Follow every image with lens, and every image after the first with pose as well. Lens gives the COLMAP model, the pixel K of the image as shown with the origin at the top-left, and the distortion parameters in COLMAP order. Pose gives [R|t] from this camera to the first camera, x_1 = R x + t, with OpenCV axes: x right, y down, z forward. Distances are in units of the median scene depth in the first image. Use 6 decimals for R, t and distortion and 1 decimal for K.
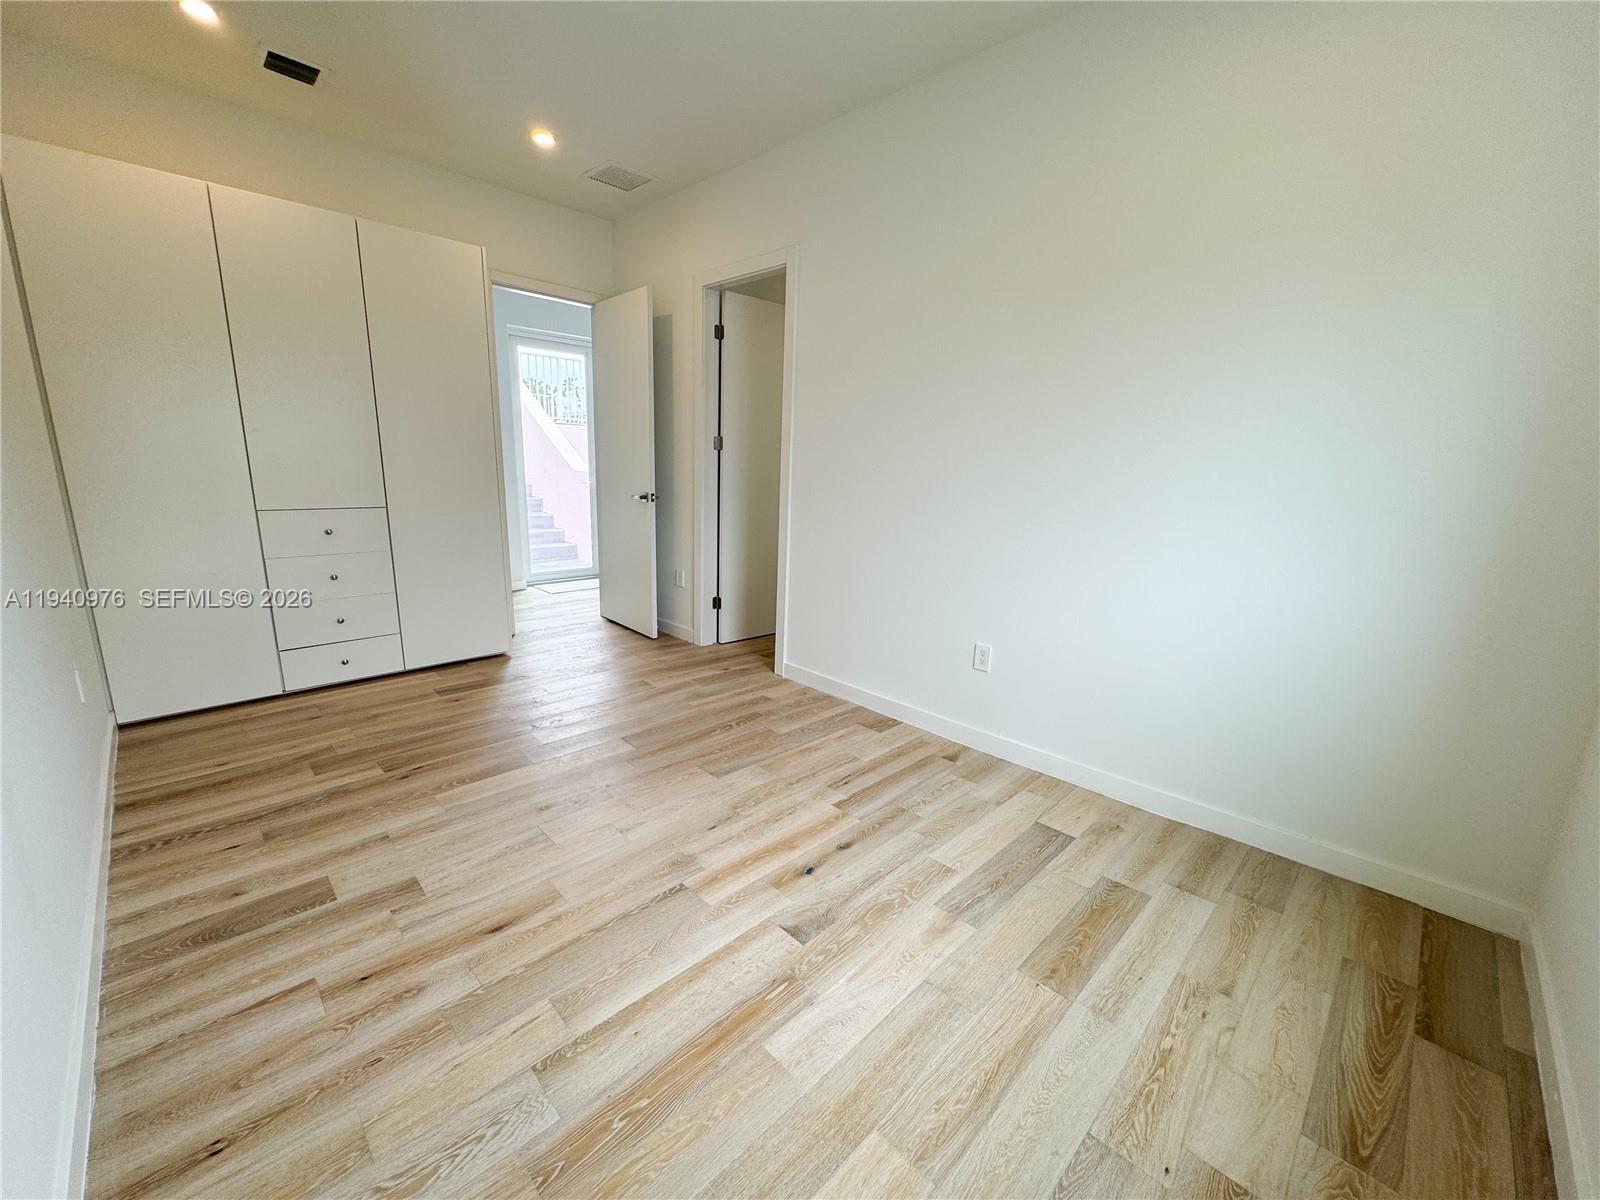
lens RADIAL K [[641.5, 0, 801.6], [0, 641.5, 604.6], [0, 0, 1]] dist [0.000103, 0.000521]
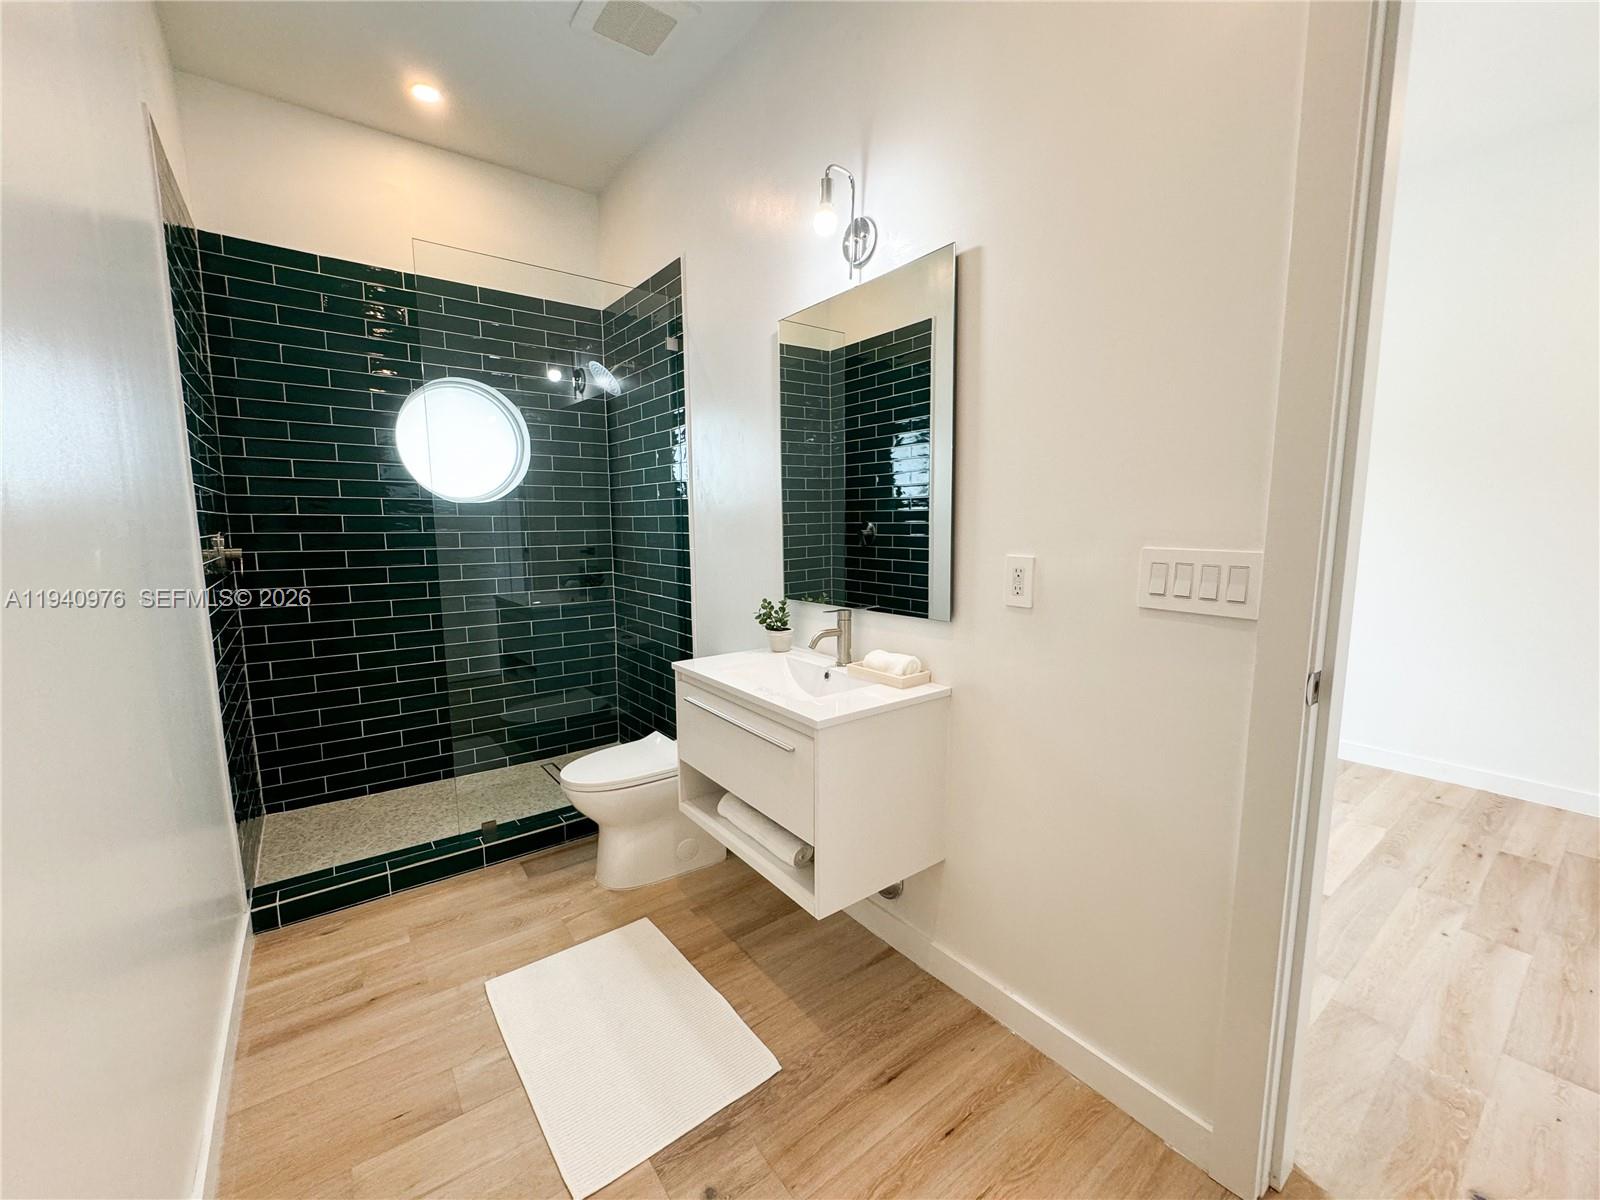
lens RADIAL K [[641.5, 0, 801.6], [0, 641.5, 604.6], [0, 0, 1]] dist [0.000103, 0.000521]
pose [[-0.988558, -0.046860, 0.143379, 0.271722], [0.004050, 0.941933, 0.335777, -0.432528], [-0.150788, 0.332515, -0.930965, 2.049334]]
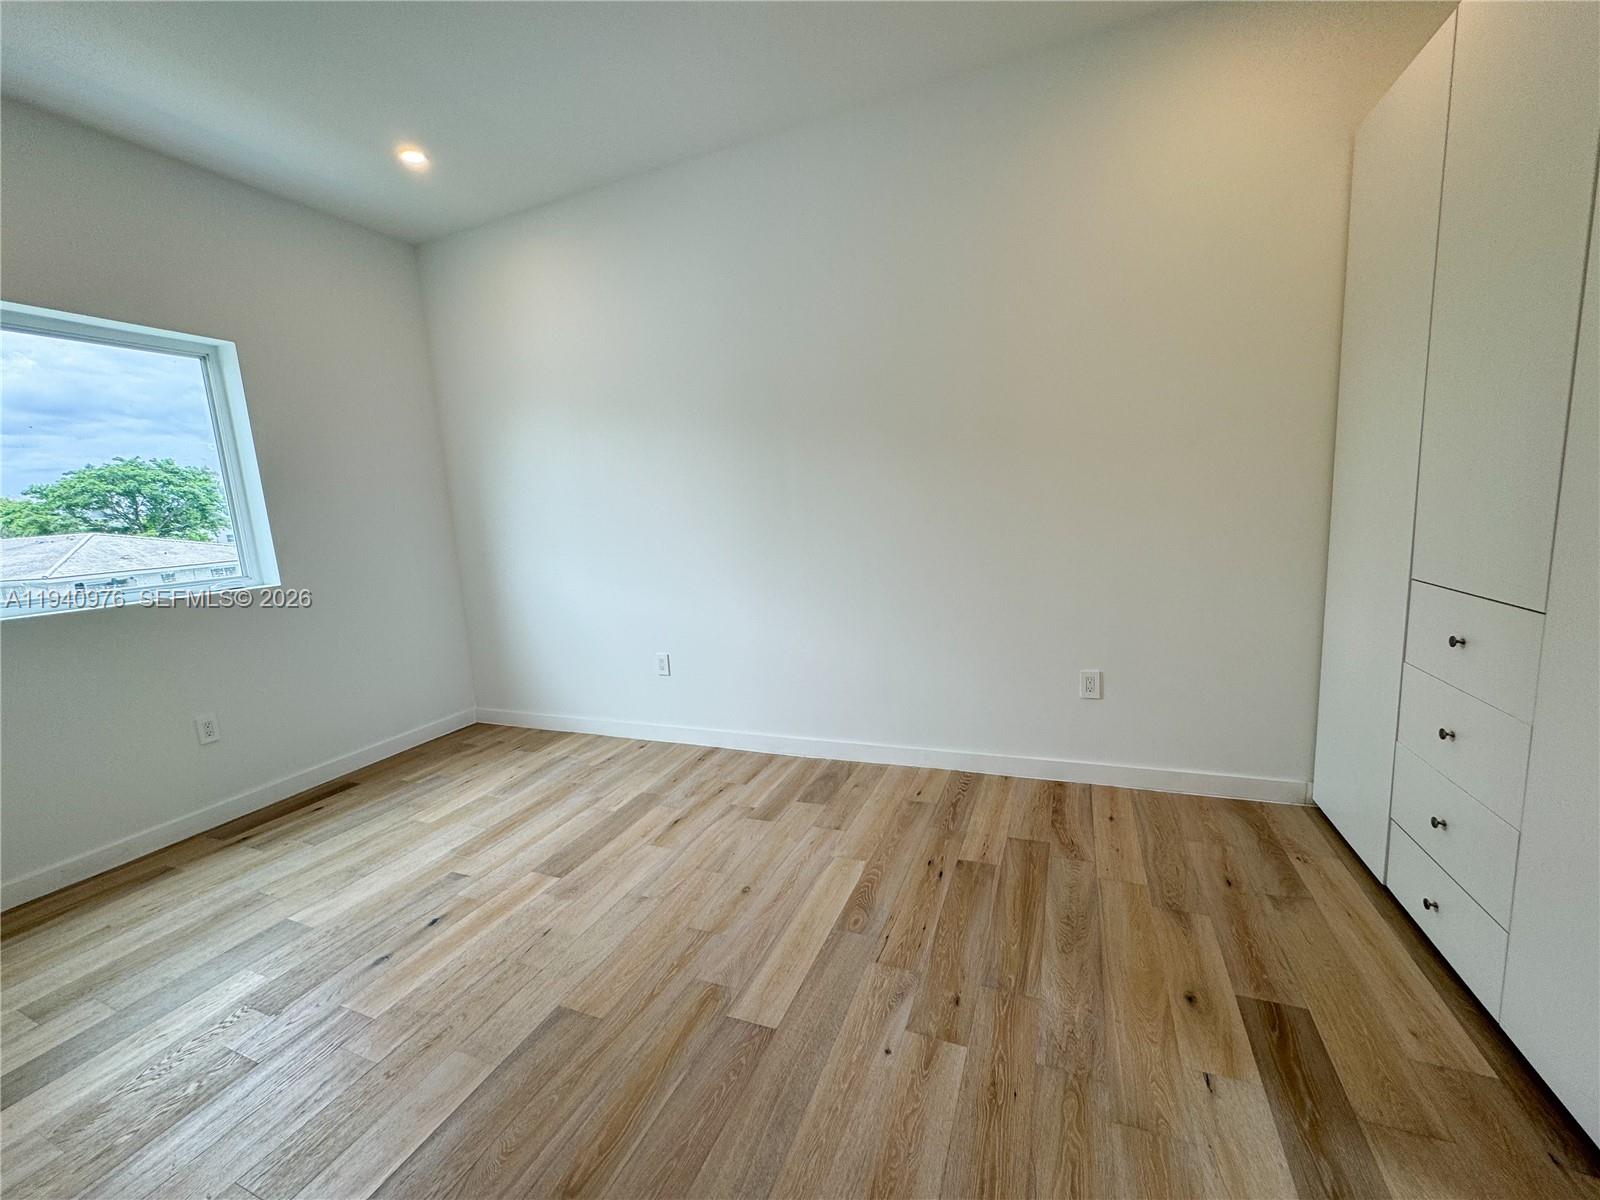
lens RADIAL K [[641.5, 0, 801.6], [0, 641.5, 604.6], [0, 0, 1]] dist [0.000103, 0.000521]
pose [[-0.926617, 0.080664, -0.367252, -0.168859], [-0.049046, 0.942443, 0.330749, -0.367724], [0.372794, 0.324490, -0.869328, 1.673687]]
